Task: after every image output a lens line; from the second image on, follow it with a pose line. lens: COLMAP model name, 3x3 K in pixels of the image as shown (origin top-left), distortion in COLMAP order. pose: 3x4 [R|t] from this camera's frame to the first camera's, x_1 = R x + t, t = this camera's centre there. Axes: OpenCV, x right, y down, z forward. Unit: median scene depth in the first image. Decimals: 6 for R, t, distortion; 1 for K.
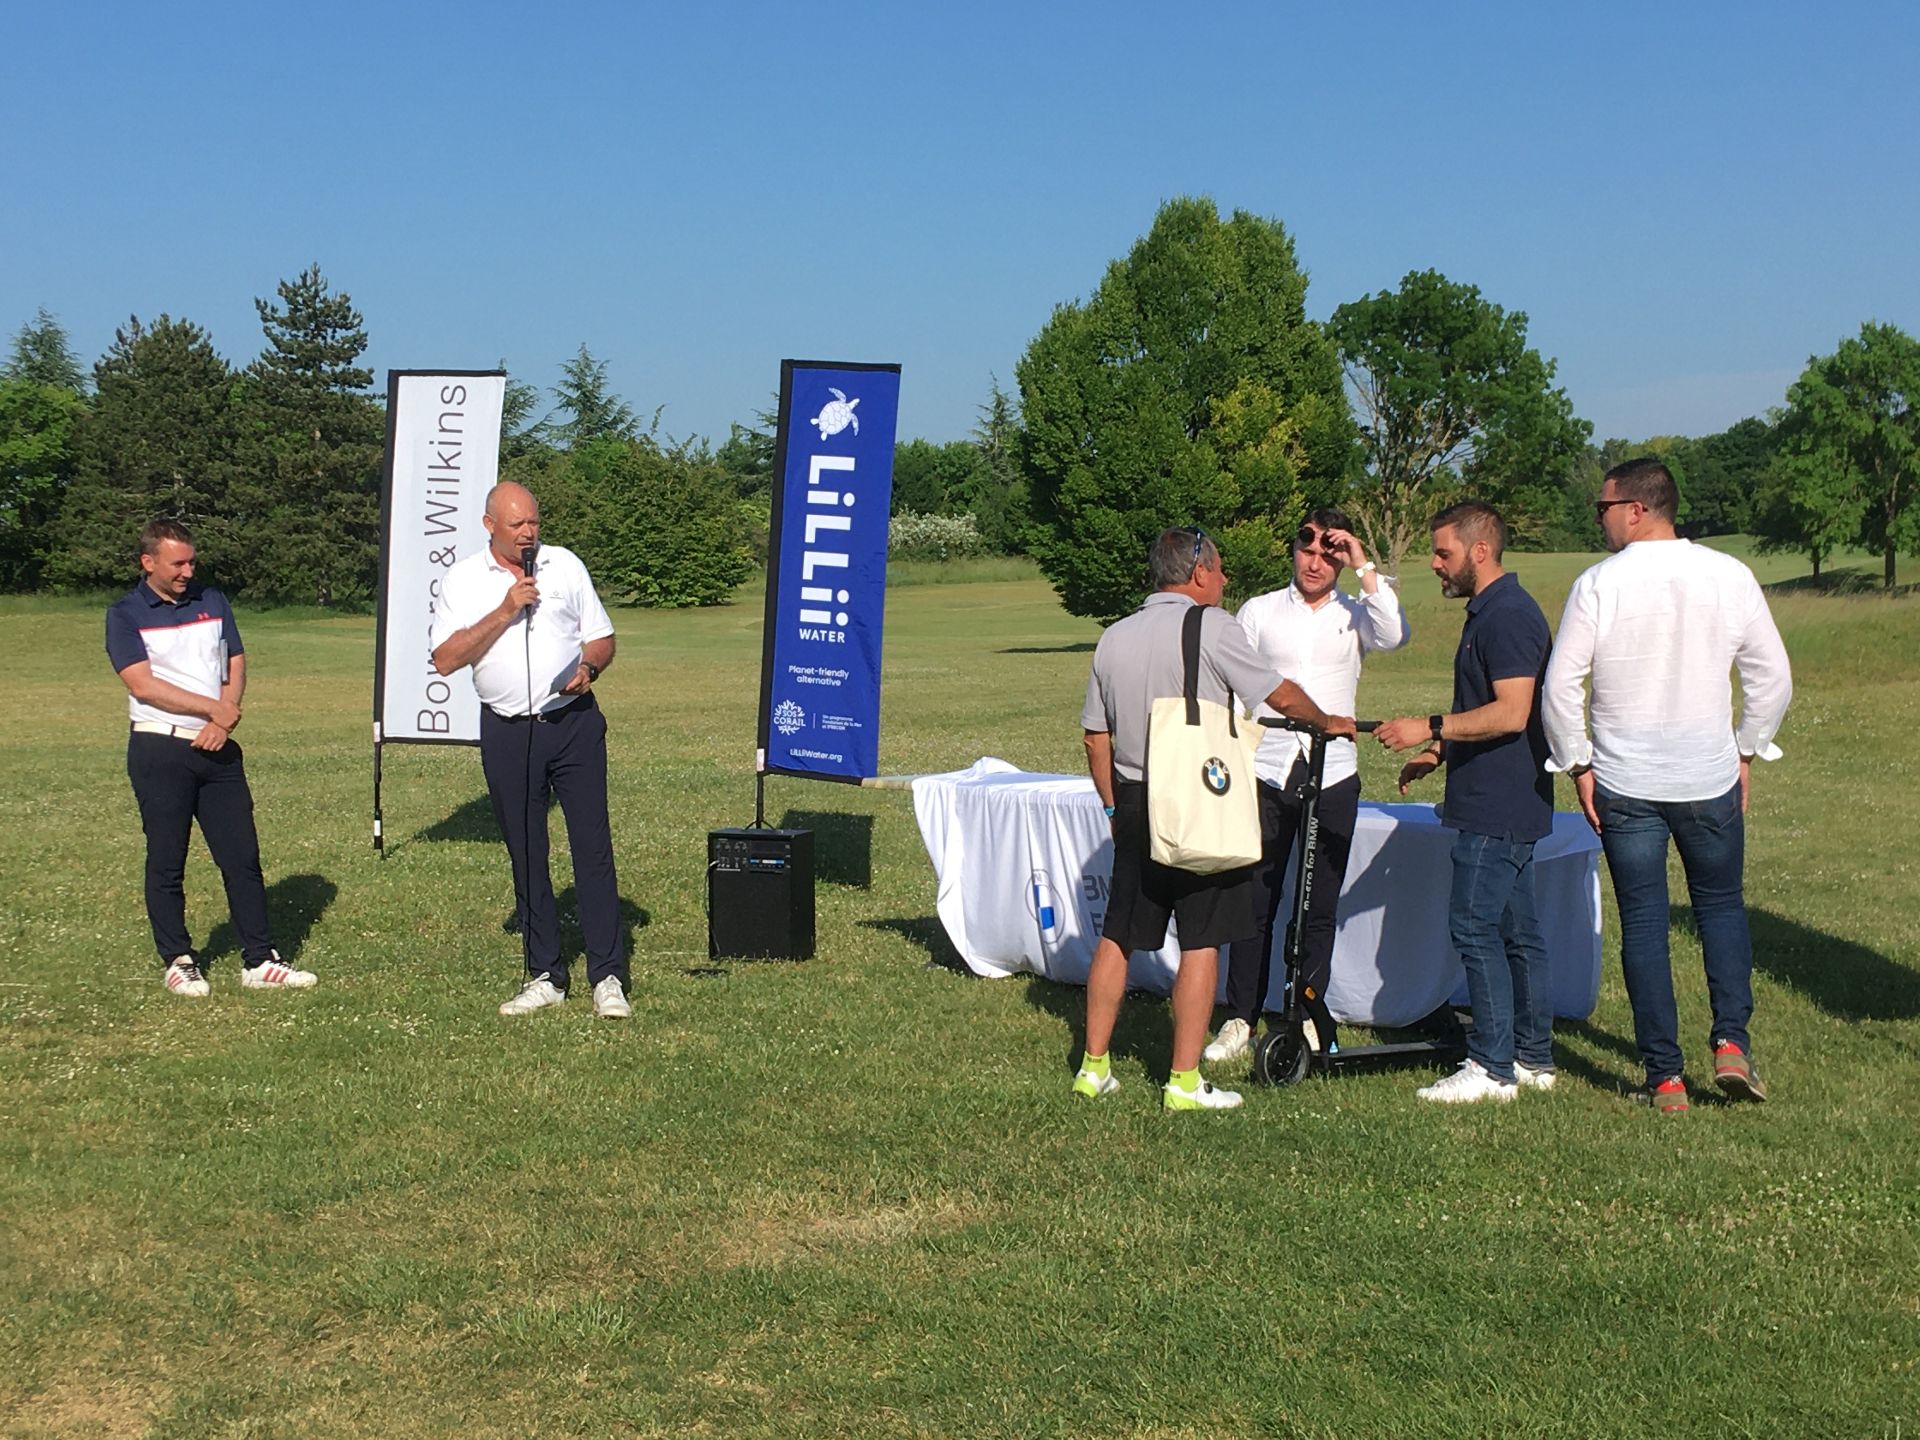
lens RADIAL K [[2939.0, 0, 960.0], [0, 2939.0, 720.0], [0, 0, 1]] dist [0.082002, 0.068667]
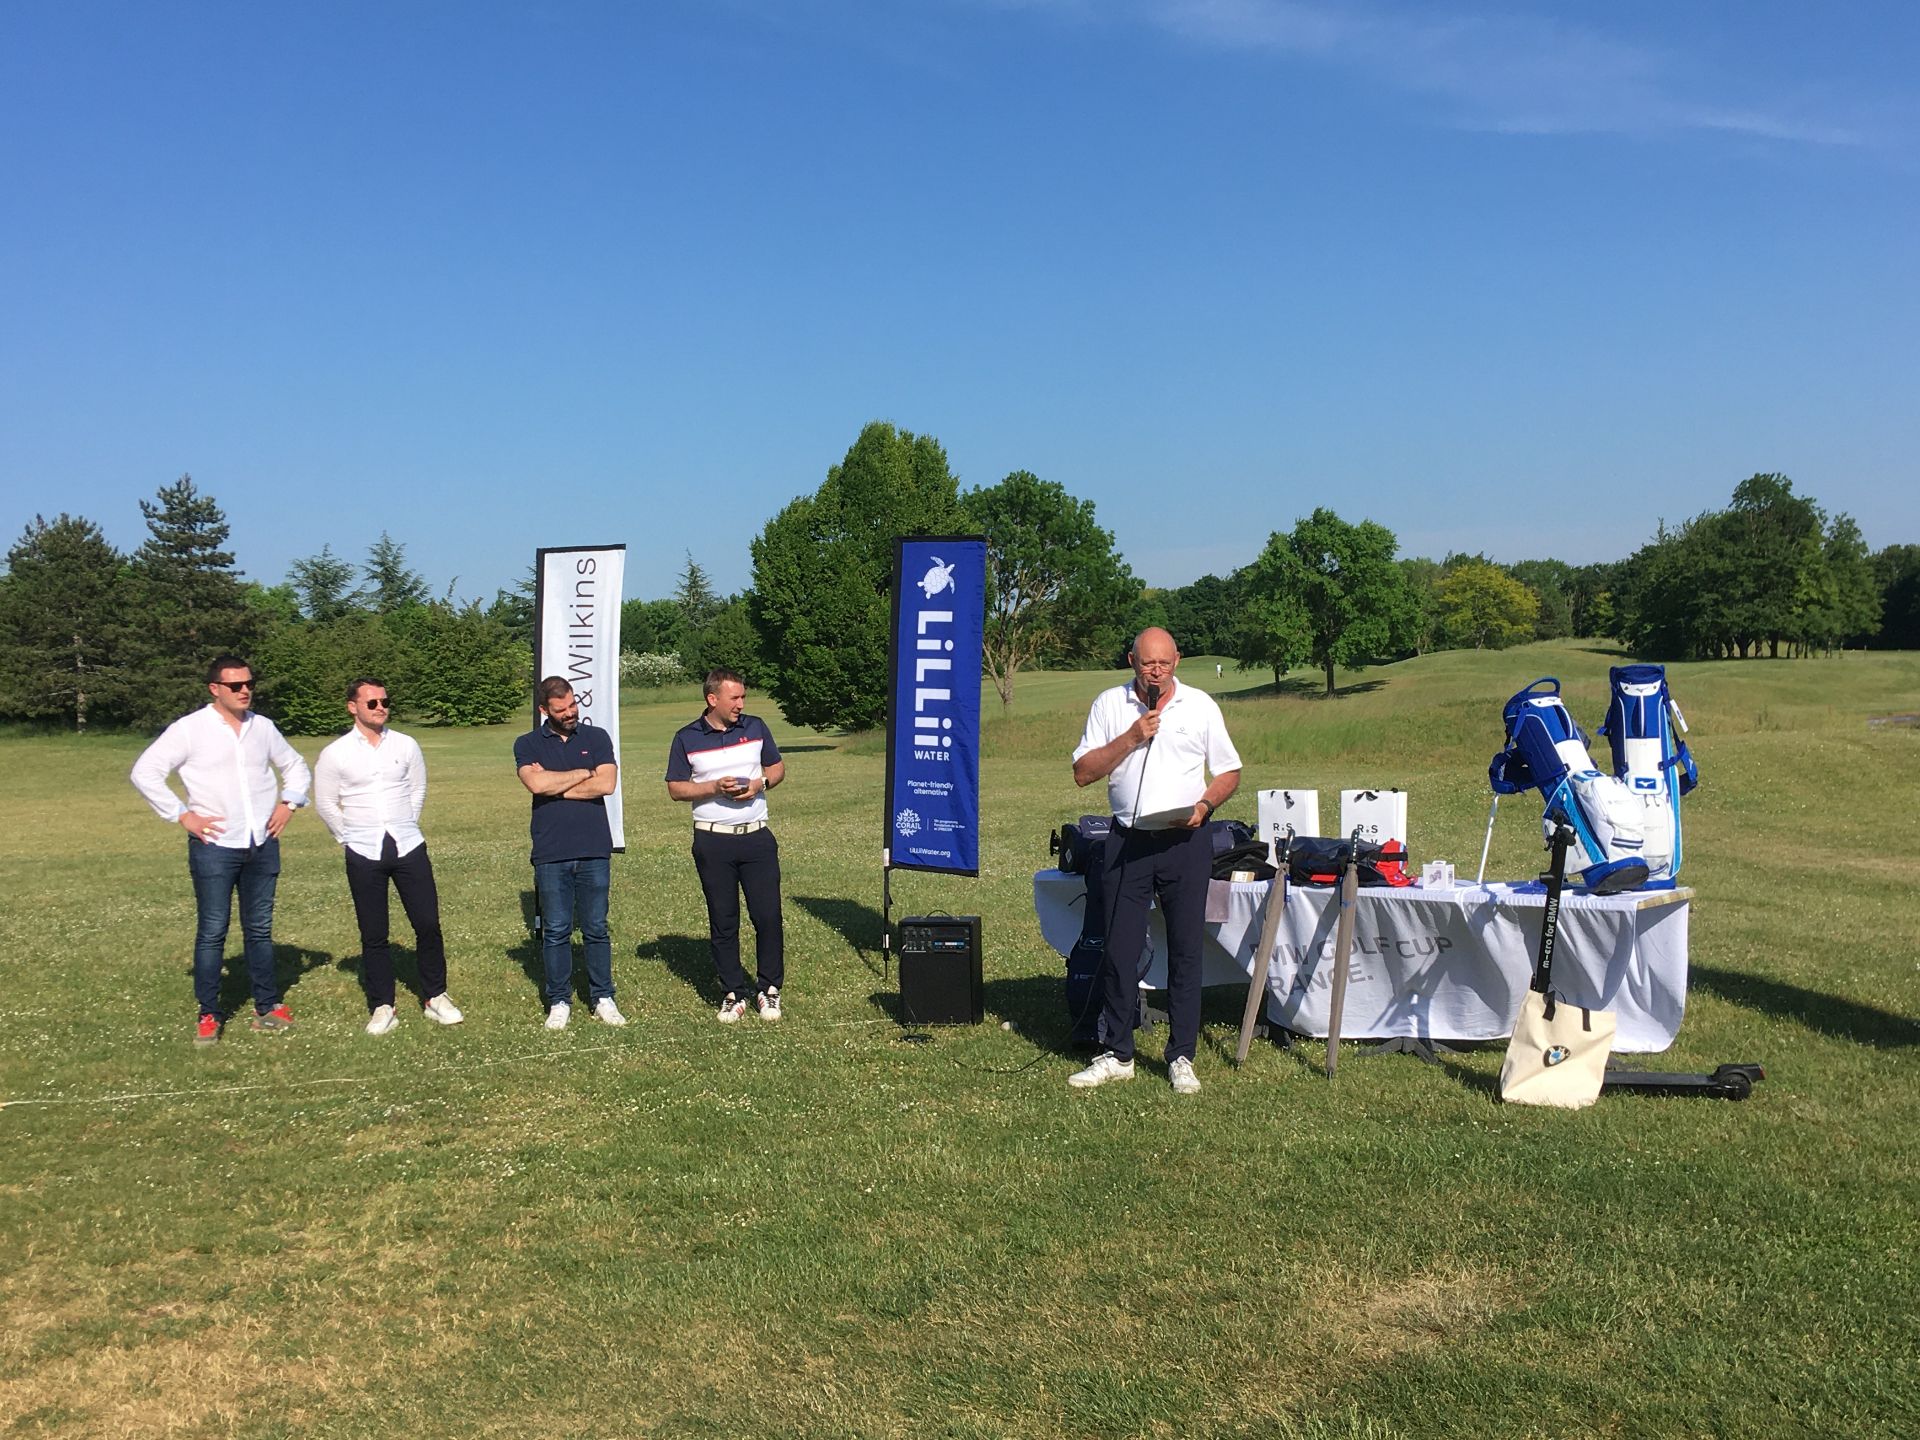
lens RADIAL K [[2123.6, 0, 960.0], [0, 2123.6, 720.0], [0, 0, 1]] dist [0.093144, -0.013650]
pose [[0.990608, -0.024916, 0.134446, -0.154851], [0.029844, 0.998950, -0.034761, -0.012537], [-0.133438, 0.038446, 0.990311, 0.113559]]
